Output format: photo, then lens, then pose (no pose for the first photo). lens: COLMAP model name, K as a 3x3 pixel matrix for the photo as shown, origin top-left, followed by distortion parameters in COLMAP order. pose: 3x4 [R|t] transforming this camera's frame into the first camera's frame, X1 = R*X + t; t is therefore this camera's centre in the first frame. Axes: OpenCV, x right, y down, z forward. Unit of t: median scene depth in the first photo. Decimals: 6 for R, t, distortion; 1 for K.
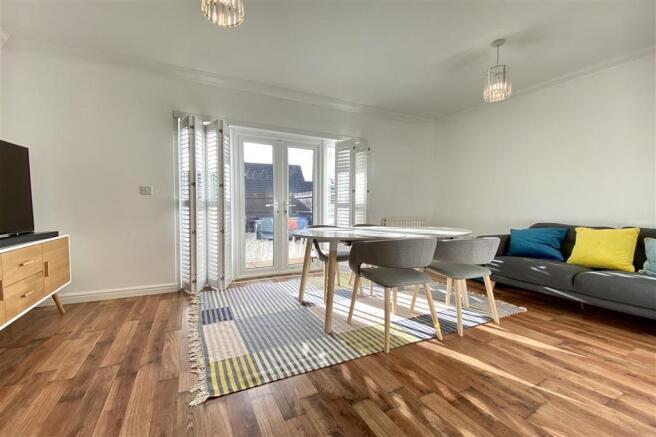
lens RADIAL K [[352.7, 0, 328.0], [0, 352.7, 218.5], [0, 0, 1]] dist [0.002501, -0.033522]
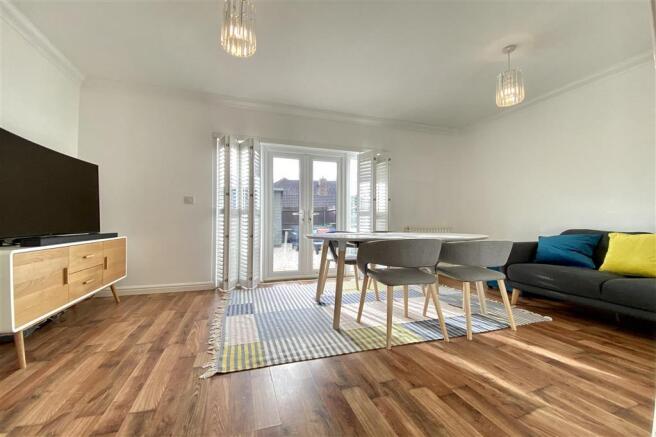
lens RADIAL K [[352.7, 0, 328.0], [0, 352.7, 218.5], [0, 0, 1]] dist [0.002501, -0.033522]
pose [[0.982162, -0.006666, -0.187920, 0.164470], [-0.006639, 0.997519, -0.070084, 0.063842], [0.187921, 0.070082, 0.979681, -0.057006]]
